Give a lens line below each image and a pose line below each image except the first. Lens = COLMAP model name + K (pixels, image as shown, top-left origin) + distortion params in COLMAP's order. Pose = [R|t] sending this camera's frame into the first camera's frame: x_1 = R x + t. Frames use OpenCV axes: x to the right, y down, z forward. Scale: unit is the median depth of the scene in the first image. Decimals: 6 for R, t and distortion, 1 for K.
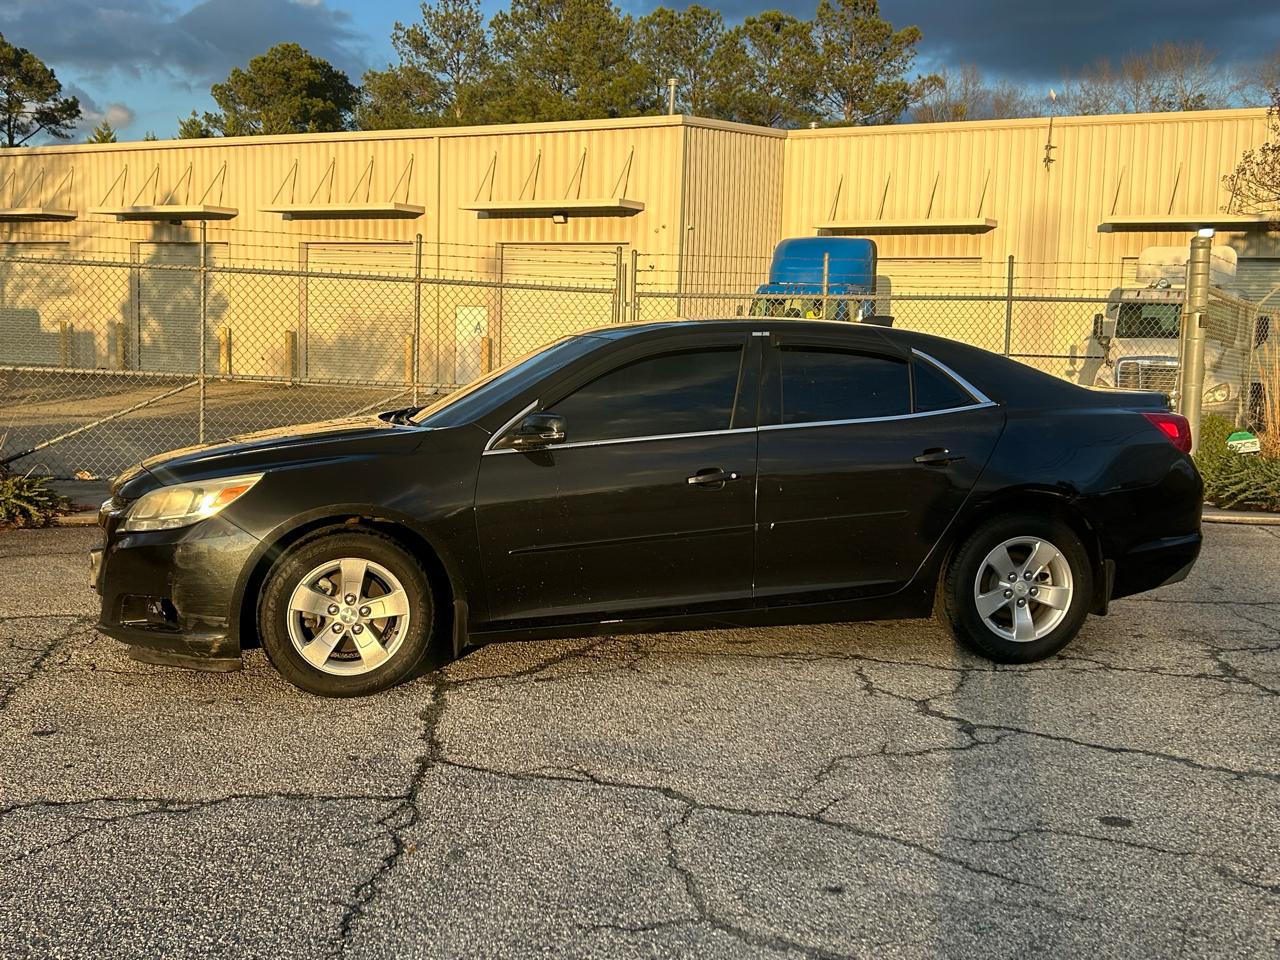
lens RADIAL K [[1375.9, 0, 636.5], [0, 1375.9, 480.6], [0, 0, 1]] dist [0.041187, 0.000000]
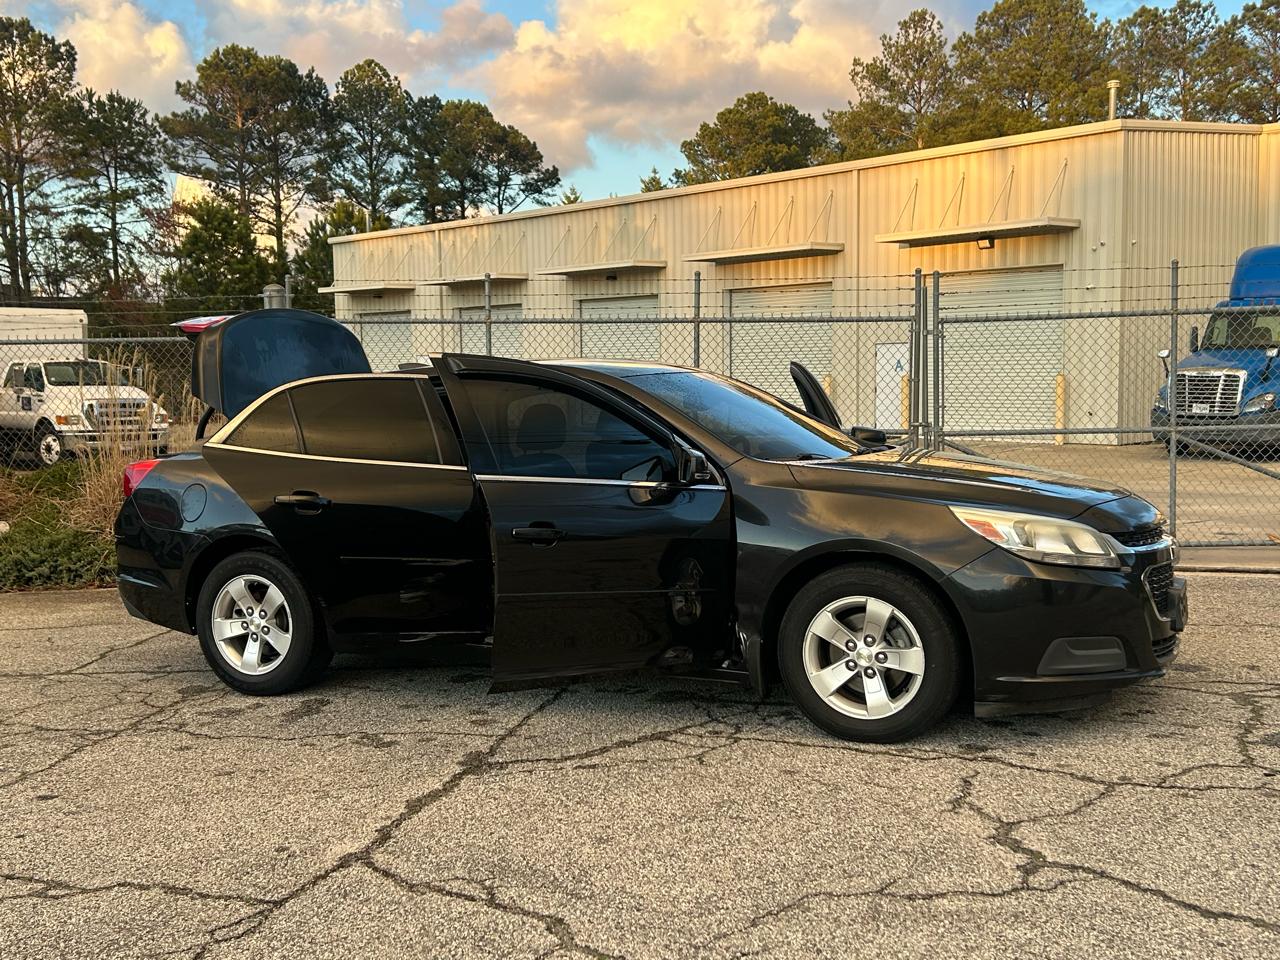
lens RADIAL K [[1418.0, 0, 640.5], [0, 1418.0, 485.1], [0, 0, 1]] dist [0.033951, 0.000000]
pose [[0.940272, -0.012772, -0.340186, 0.051669], [0.002741, 0.999548, -0.029952, -0.001268], [0.340414, 0.027231, 0.939881, 0.030779]]
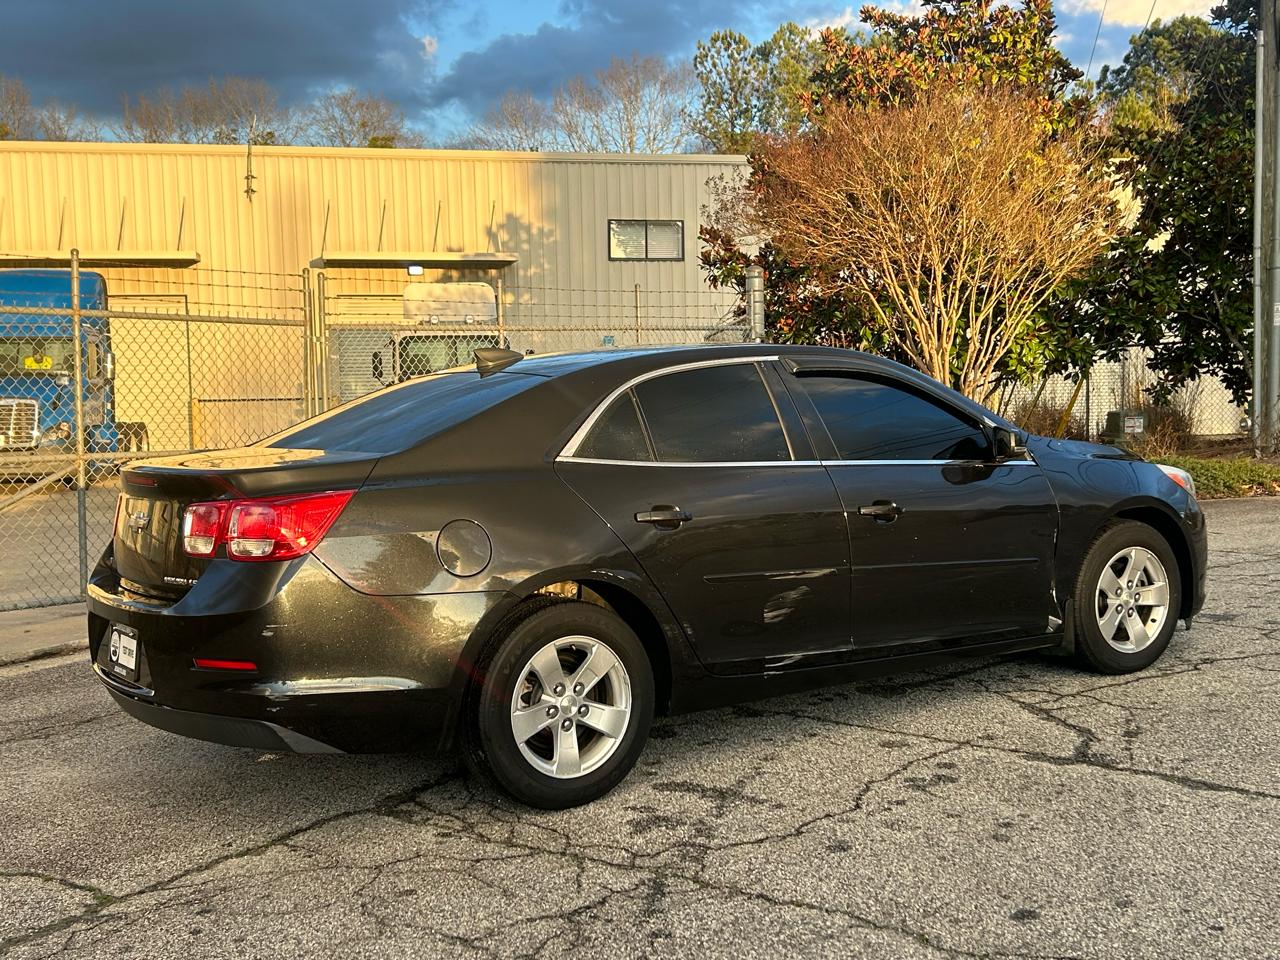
lens RADIAL K [[1471.8, 0, 635.7], [0, 1471.8, 503.7], [0, 0, 1]] dist [0.037528, 0.000000]
pose [[0.763564, -0.095645, 0.638609, -0.171800], [0.110859, 0.993703, 0.016277, -0.010292], [-0.636144, 0.058367, 0.769359, 0.086942]]
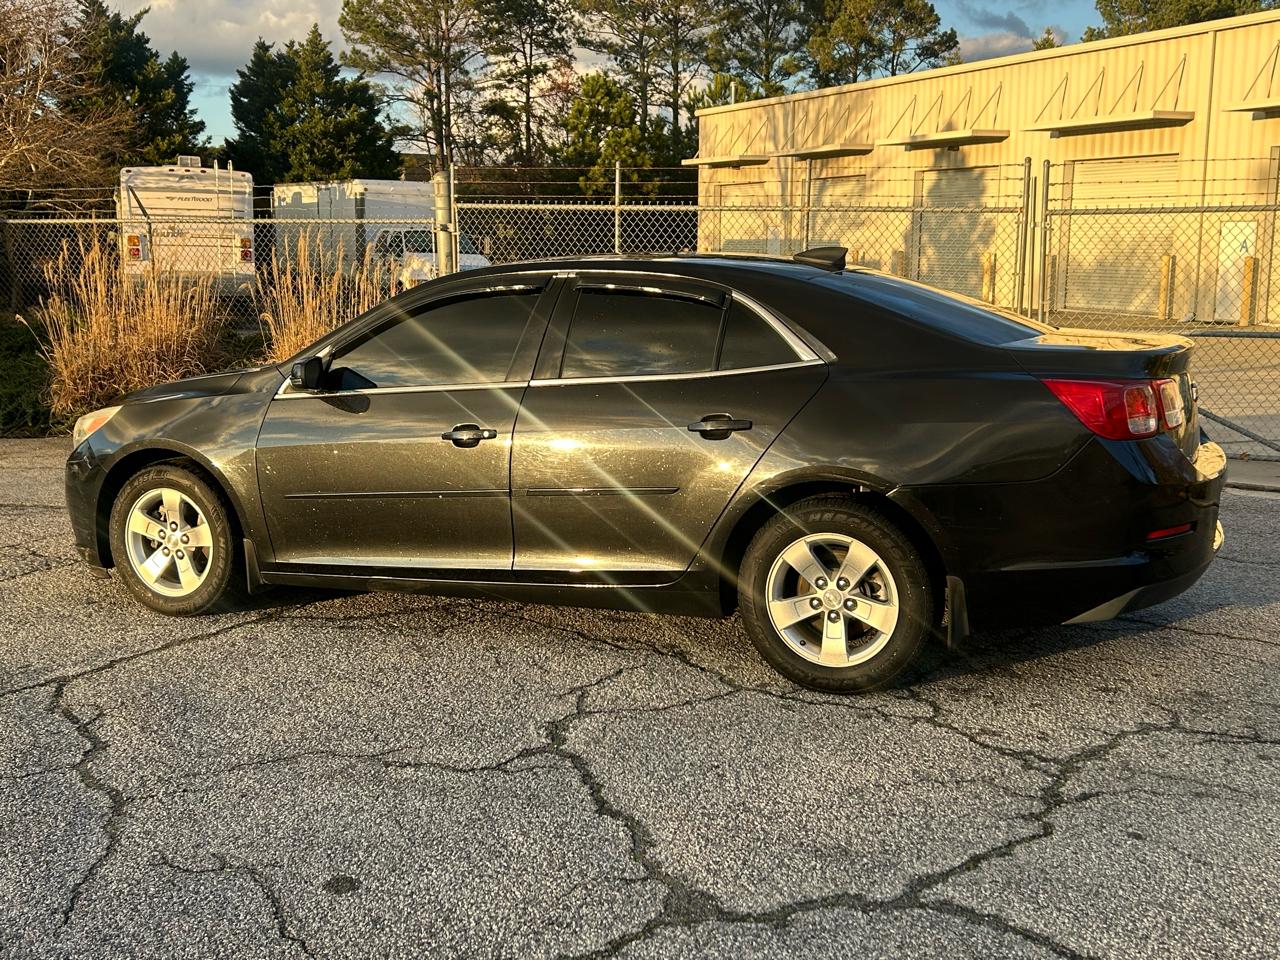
lens RADIAL K [[1375.9, 0, 648.0], [0, 1375.9, 491.2], [0, 0, 1]] dist [0.041187, 0.000000]
pose [[0.800387, 0.083524, -0.593636, 0.130925], [-0.046086, 0.995889, 0.077985, -0.007738], [0.597709, -0.035060, 0.800946, 0.063506]]
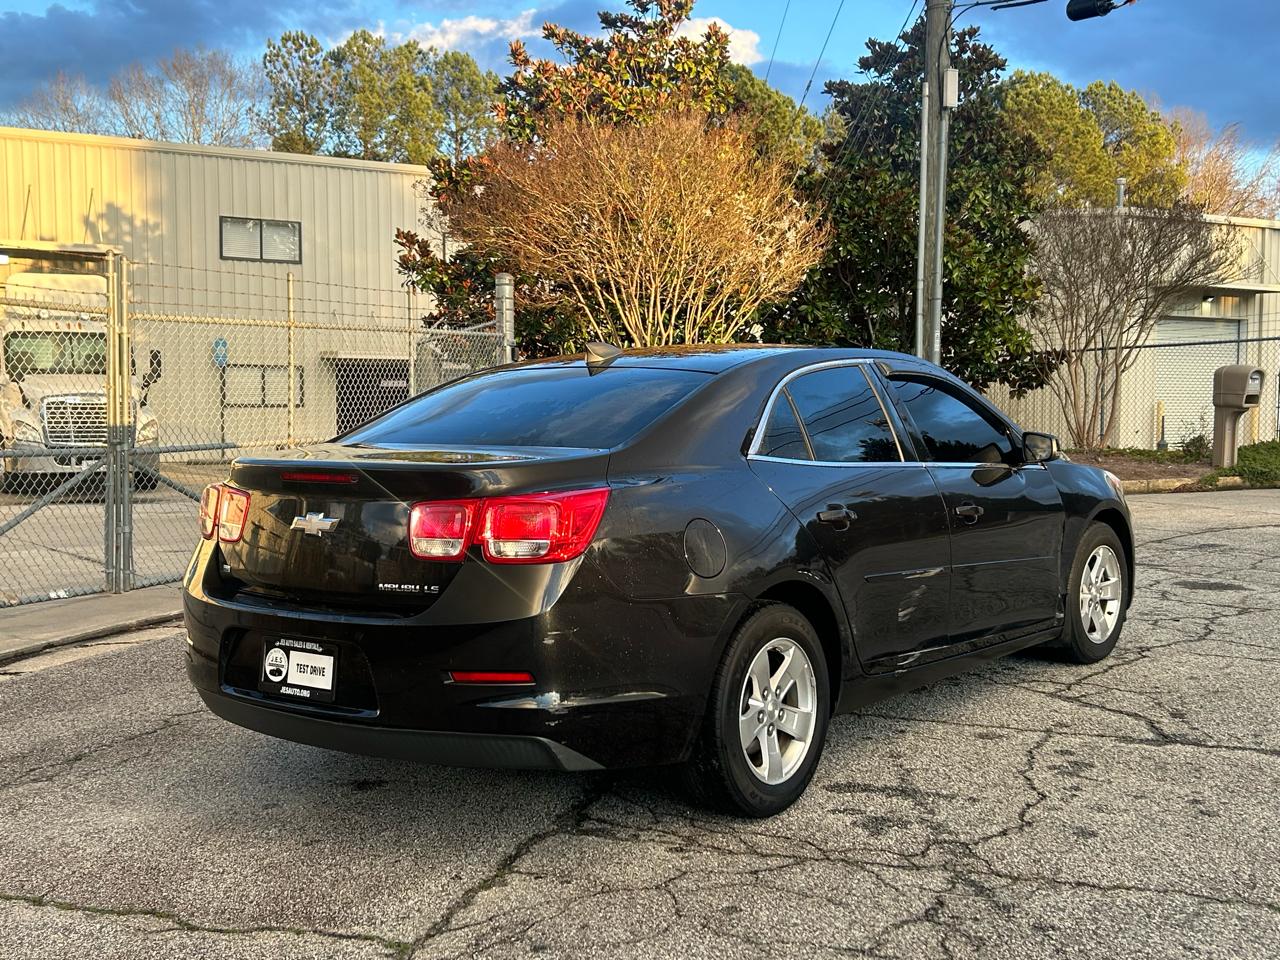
lens RADIAL K [[1471.8, 0, 634.8], [0, 1471.8, 501.9], [0, 0, 1]] dist [0.037528, 0.000000]
pose [[0.526118, -0.088926, 0.845750, -0.214981], [0.103769, 0.993799, 0.039941, -0.016311], [-0.844057, 0.066749, 0.532083, 0.143525]]
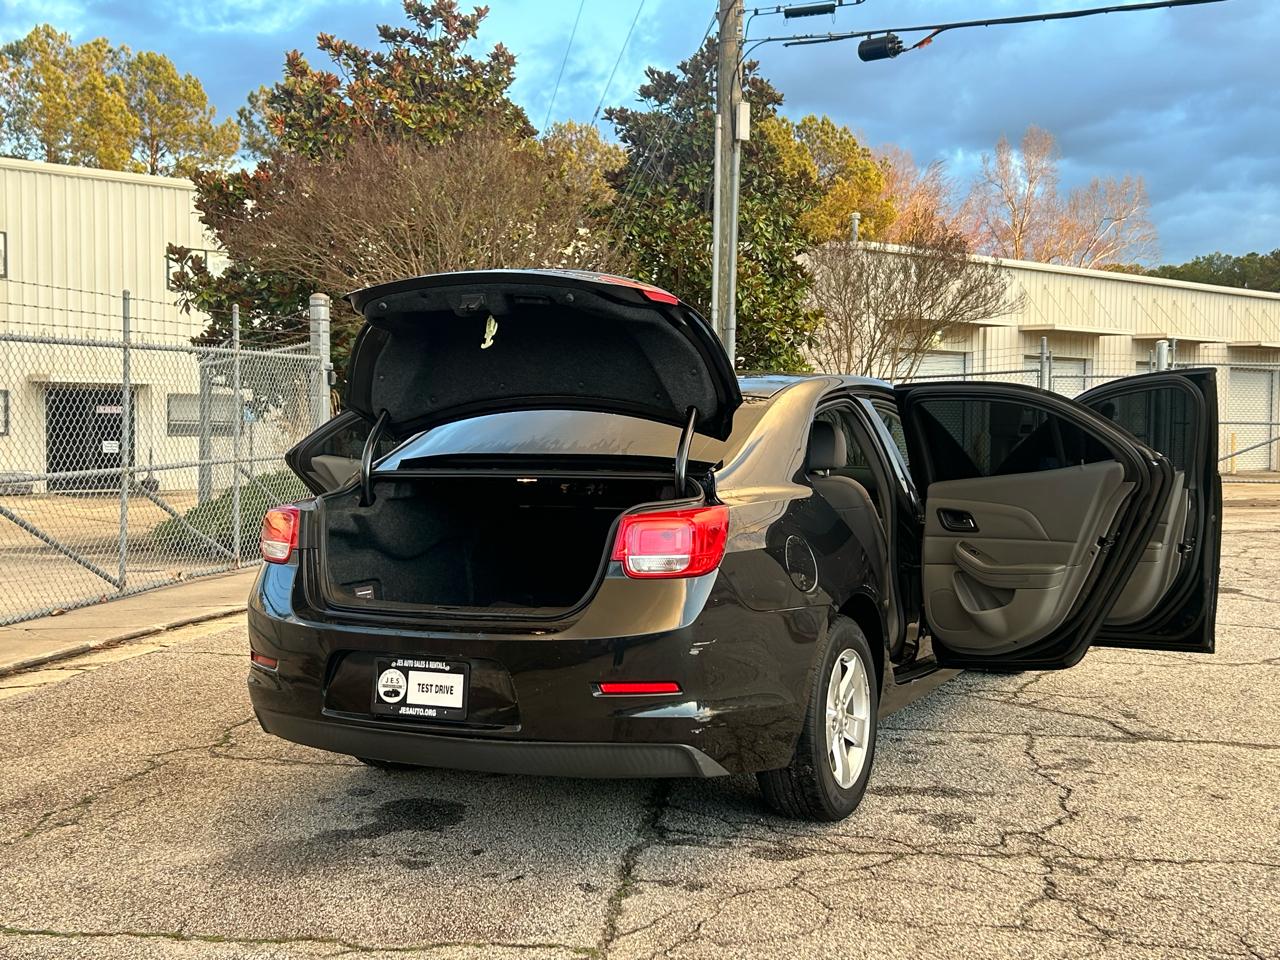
lens RADIAL K [[1543.7, 0, 638.6], [0, 1543.7, 487.4], [0, 0, 1]] dist [0.047985, 0.000000]
pose [[0.345996, -0.064621, 0.936008, -0.244796], [0.106429, 0.993889, 0.029275, -0.019586], [-0.932180, 0.089490, 0.350759, 0.173869]]
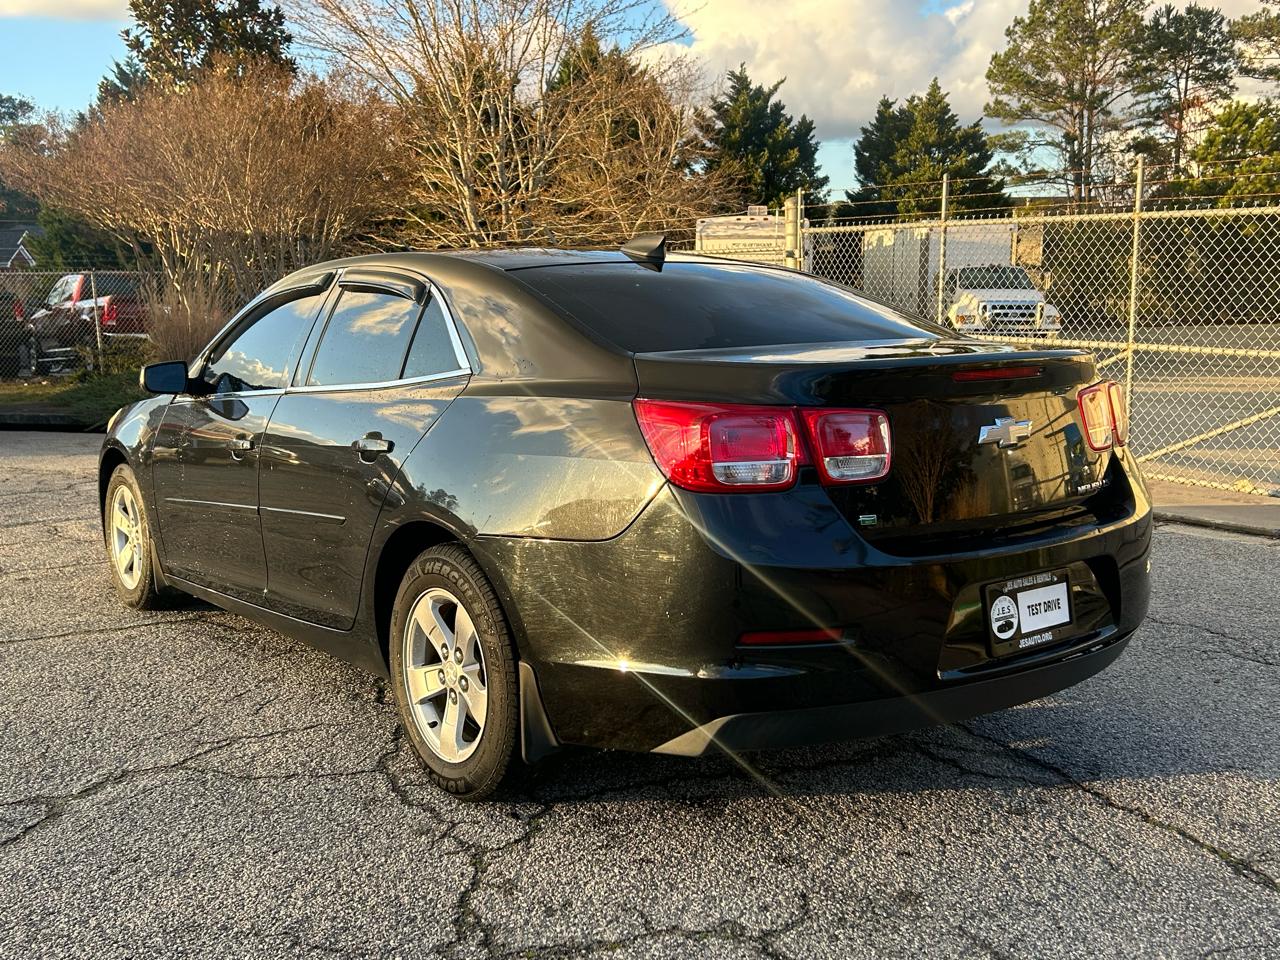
lens RADIAL K [[1293.4, 0, 608.8], [0, 1293.4, 488.1], [0, 0, 1]] dist [-0.004682, 0.000000]
pose [[0.387691, 0.107744, -0.915471, 0.164376], [-0.075223, 0.993531, 0.085075, -0.011464], [0.918715, 0.035882, 0.393288, 0.167899]]
